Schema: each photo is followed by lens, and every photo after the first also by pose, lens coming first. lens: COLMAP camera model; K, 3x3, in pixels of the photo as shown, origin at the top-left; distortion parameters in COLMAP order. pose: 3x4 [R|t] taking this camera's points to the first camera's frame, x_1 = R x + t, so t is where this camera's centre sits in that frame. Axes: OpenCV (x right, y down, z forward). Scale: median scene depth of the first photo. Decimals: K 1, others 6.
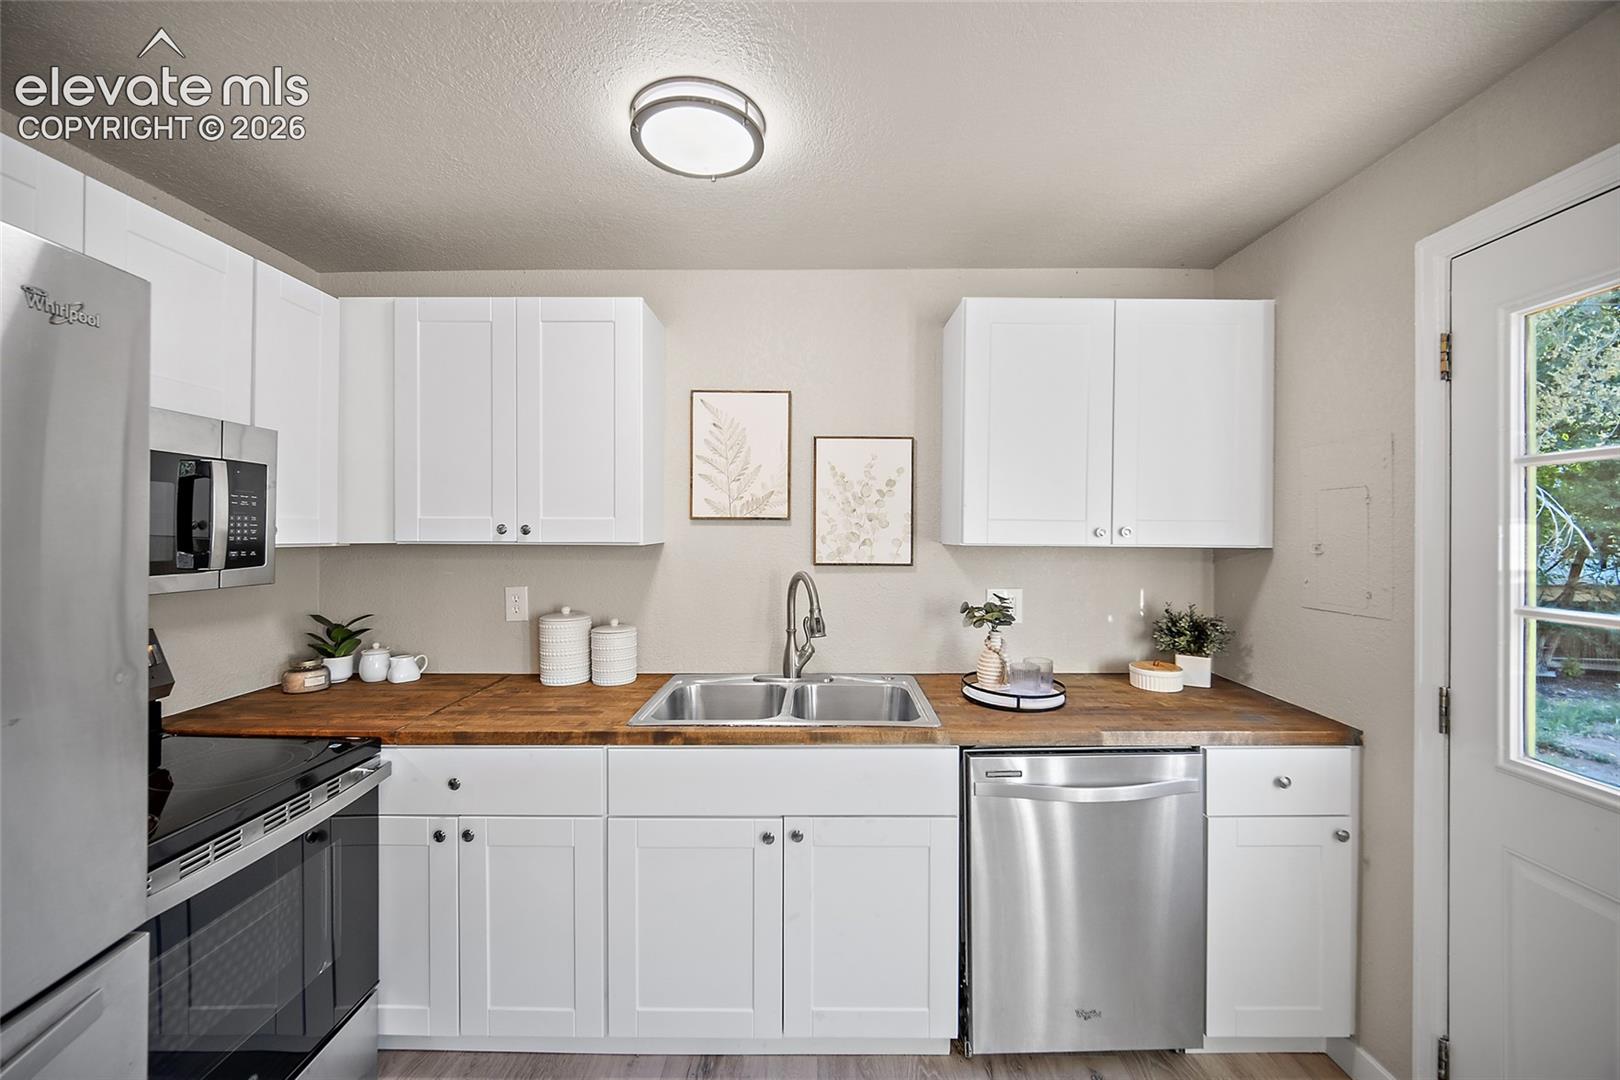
lens RADIAL K [[638.7, 0, 812.8], [0, 638.7, 532.7], [0, 0, 1]] dist [-0.003017, 0.001489]
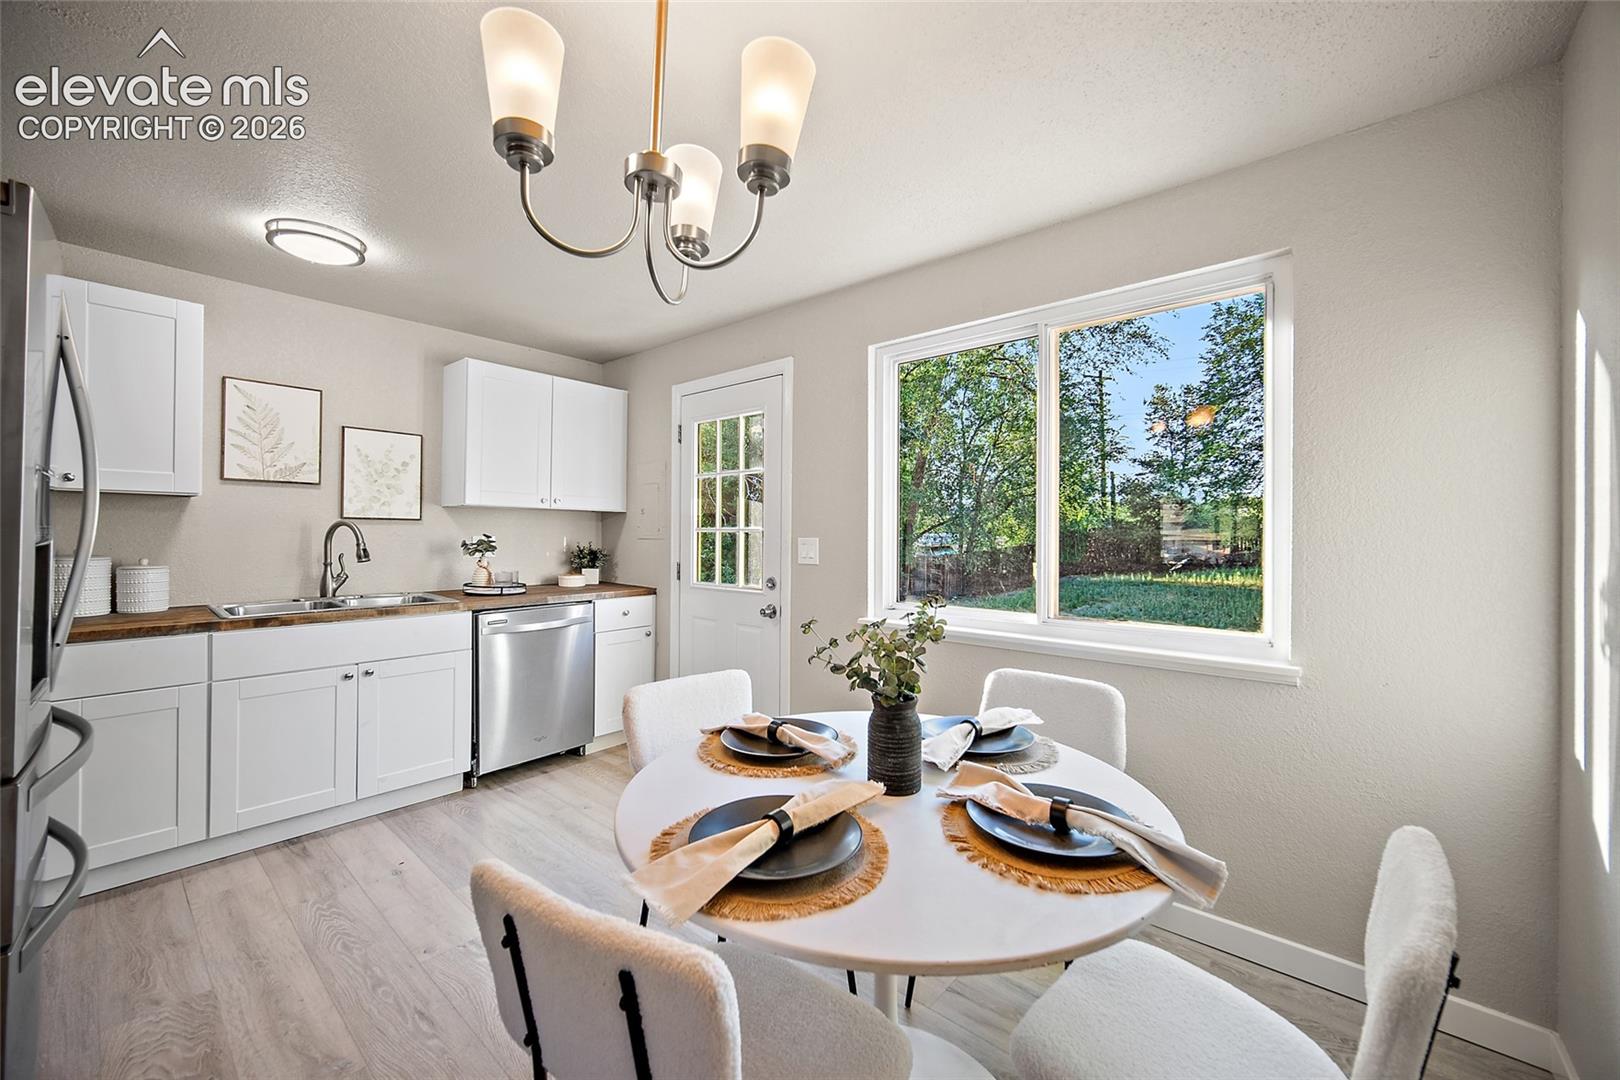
lens RADIAL K [[638.7, 0, 815.9], [0, 638.7, 529.6], [0, 0, 1]] dist [-0.003017, 0.001489]
pose [[0.648168, 0.006941, 0.761466, -0.442905], [-0.004482, 0.999976, -0.005300, 0.089398], [-0.761484, 0.000022, 0.648184, -0.788701]]
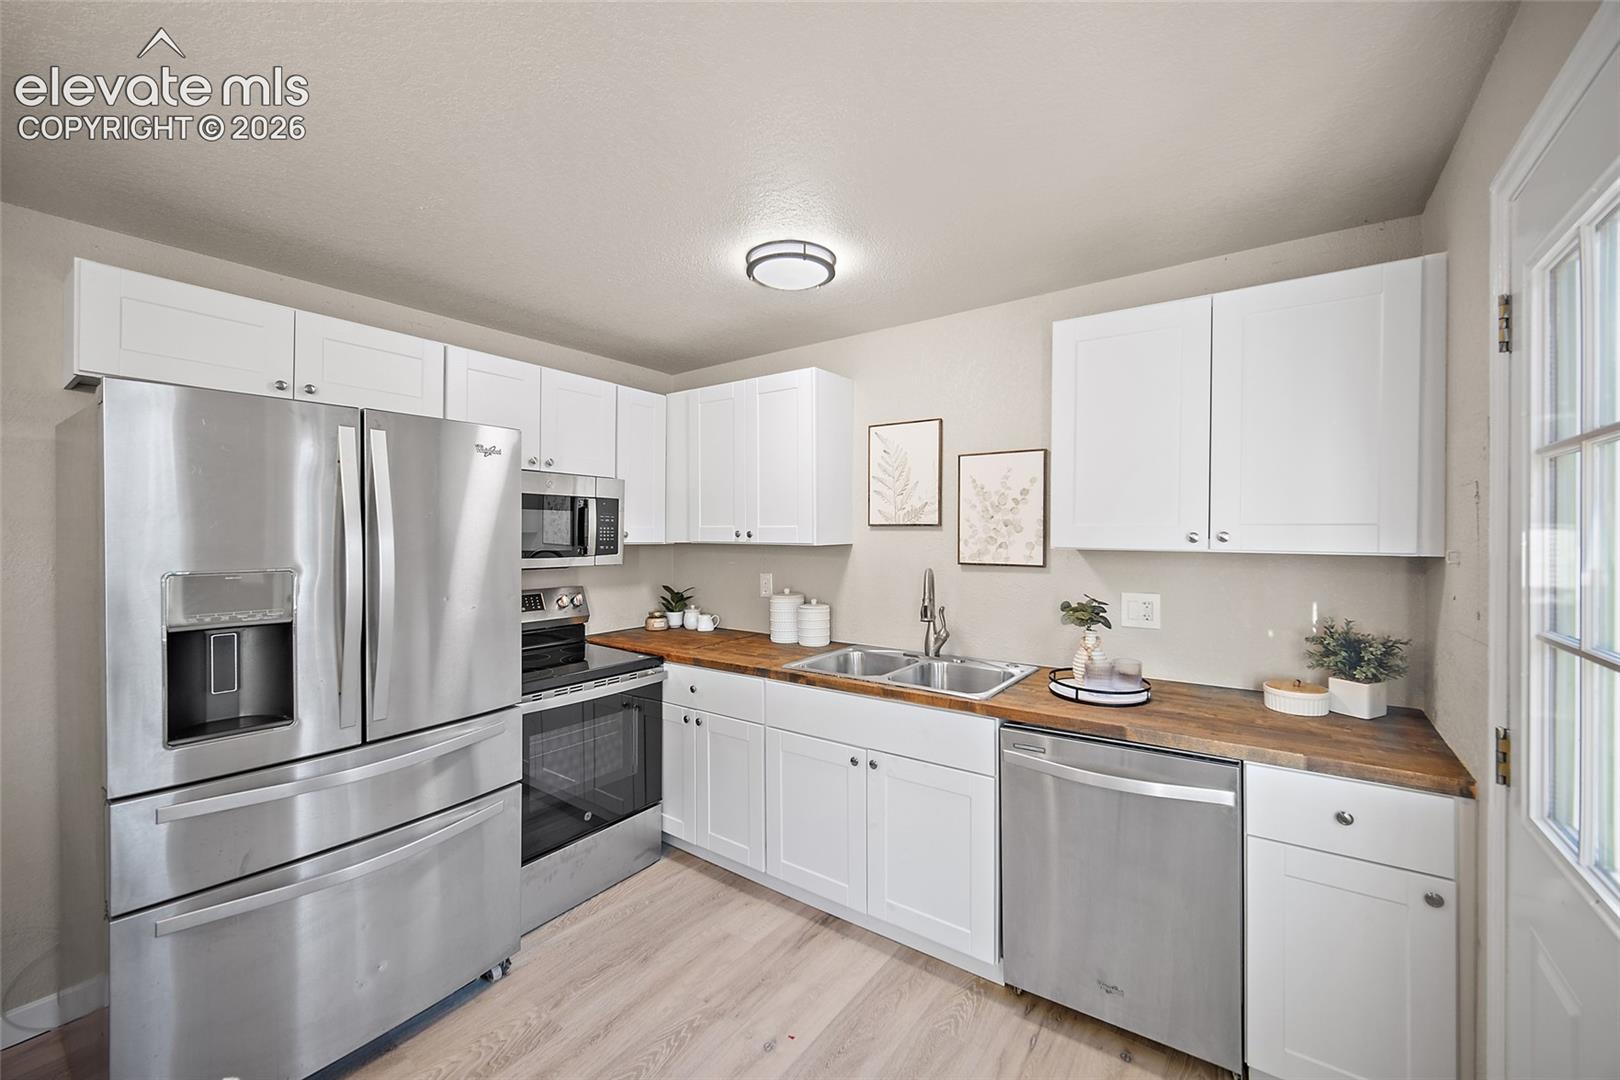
lens RADIAL K [[638.7, 0, 819.0], [0, 638.7, 536.0], [0, 0, 1]] dist [-0.003017, 0.001489]
pose [[0.815699, 0.002164, -0.578472, 0.541415], [-0.001032, 0.999997, 0.002287, -0.004022], [0.578475, -0.001269, 0.815699, -0.126568]]
